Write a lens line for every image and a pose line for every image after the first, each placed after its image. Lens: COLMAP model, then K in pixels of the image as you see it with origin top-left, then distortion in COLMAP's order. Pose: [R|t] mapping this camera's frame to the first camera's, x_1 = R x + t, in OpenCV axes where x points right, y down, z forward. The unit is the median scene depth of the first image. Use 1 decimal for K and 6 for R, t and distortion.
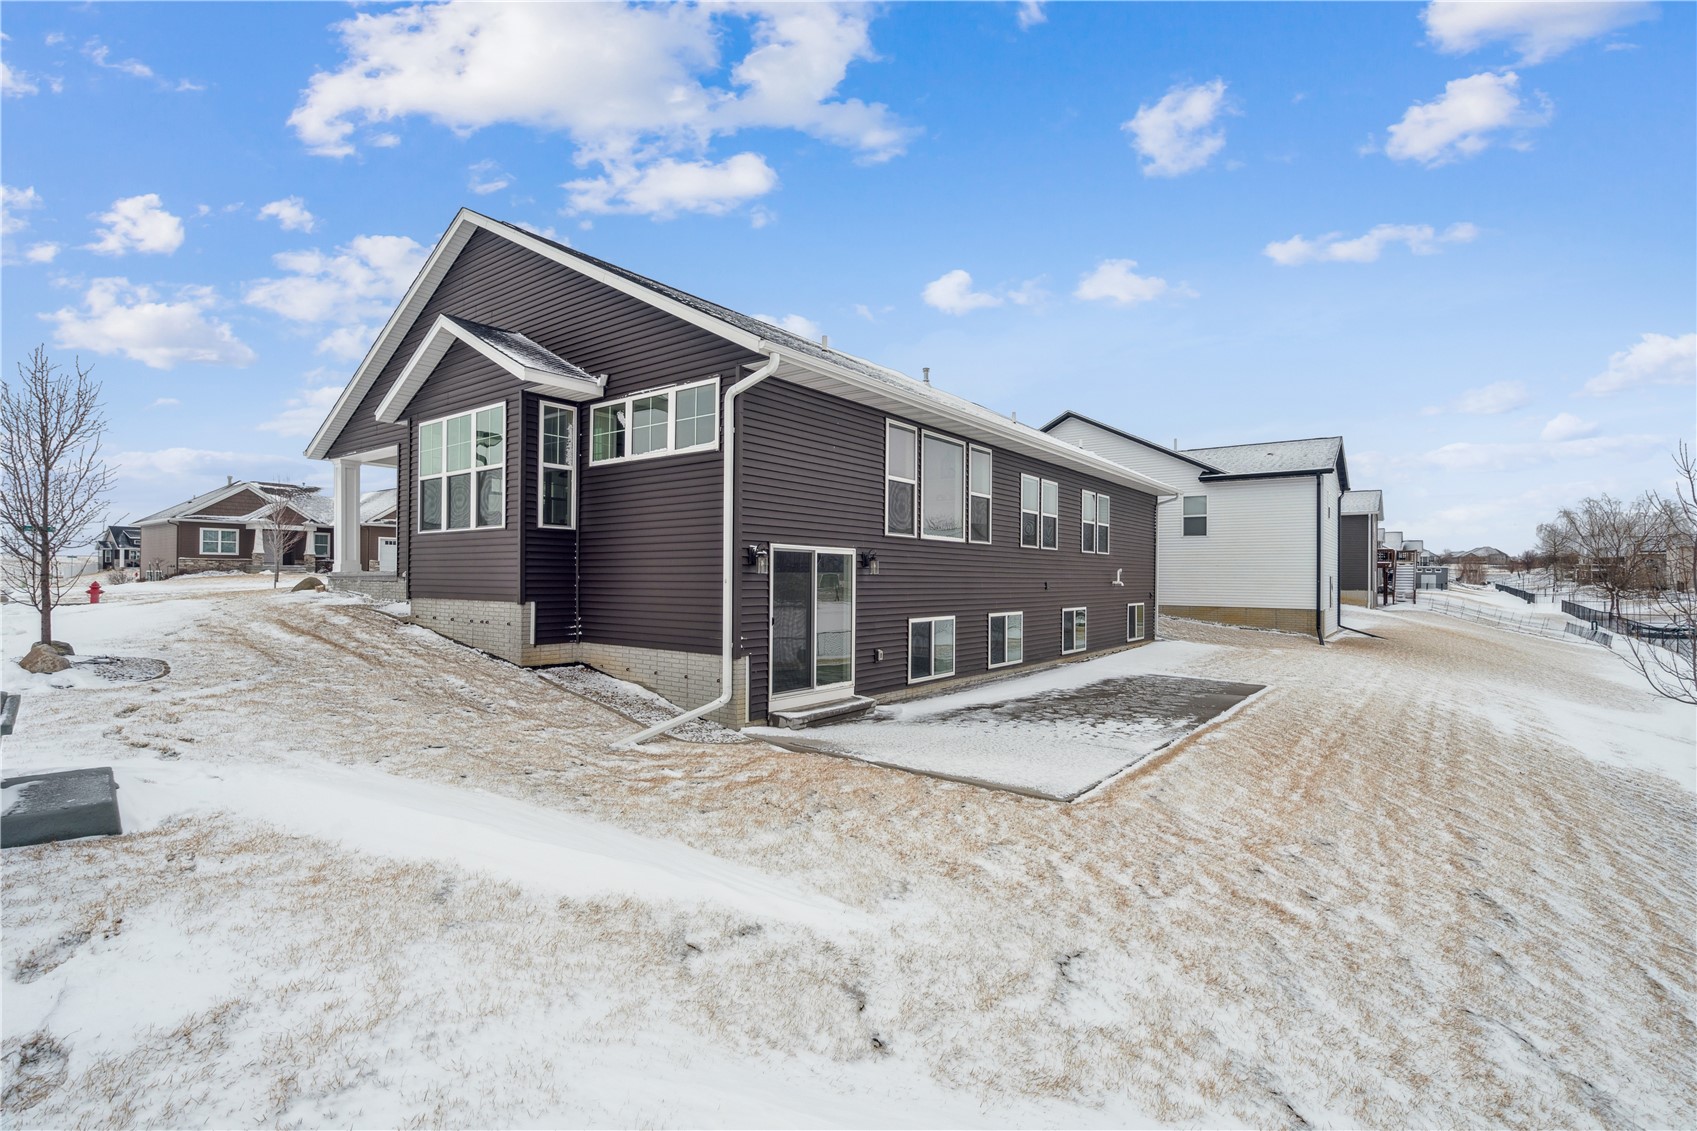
lens RADIAL K [[765.4, 0, 844.4], [0, 765.4, 569.6], [0, 0, 1]] dist [-0.004522, -0.000267]
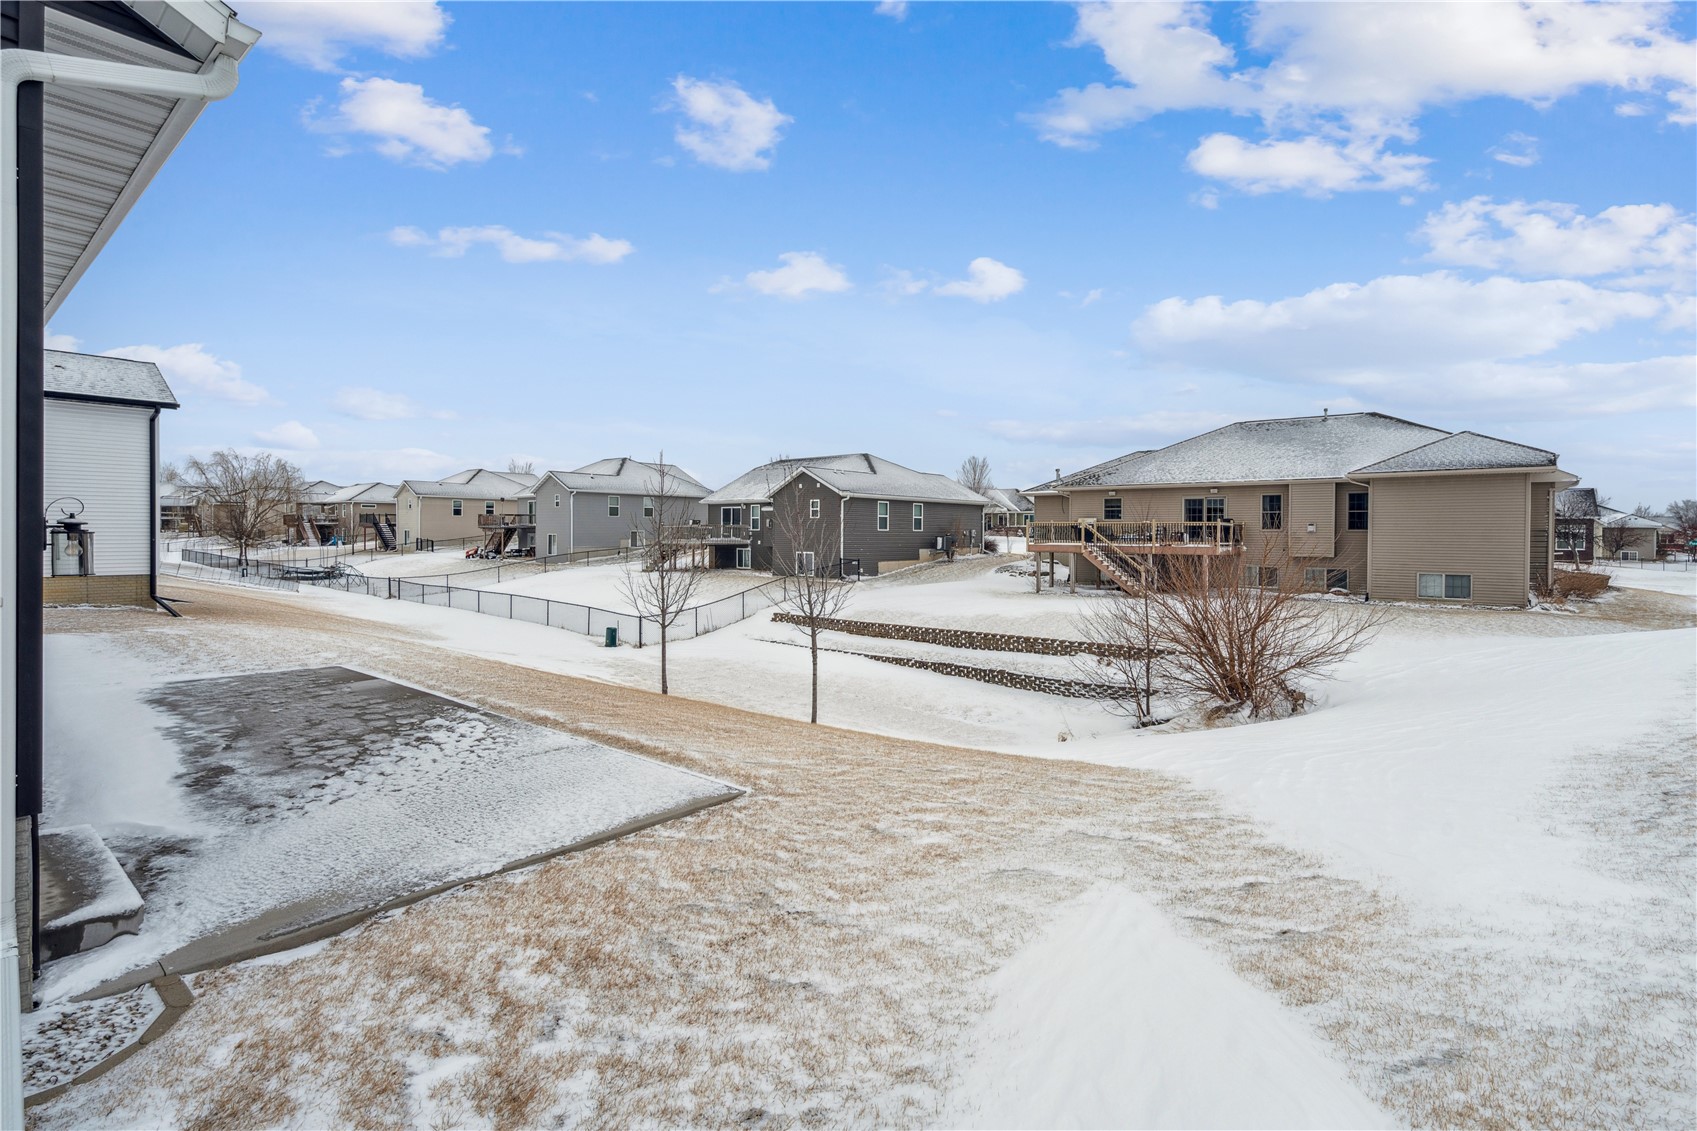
lens RADIAL K [[791.5, 0, 848.5], [0, 791.5, 535.5], [0, 0, 1]] dist [0.000161, 0.000109]
pose [[0.034310, -0.012567, 0.999332, -0.427955], [-0.015554, 0.999793, 0.013107, -0.022685], [-0.999290, -0.015993, 0.034108, 0.510335]]
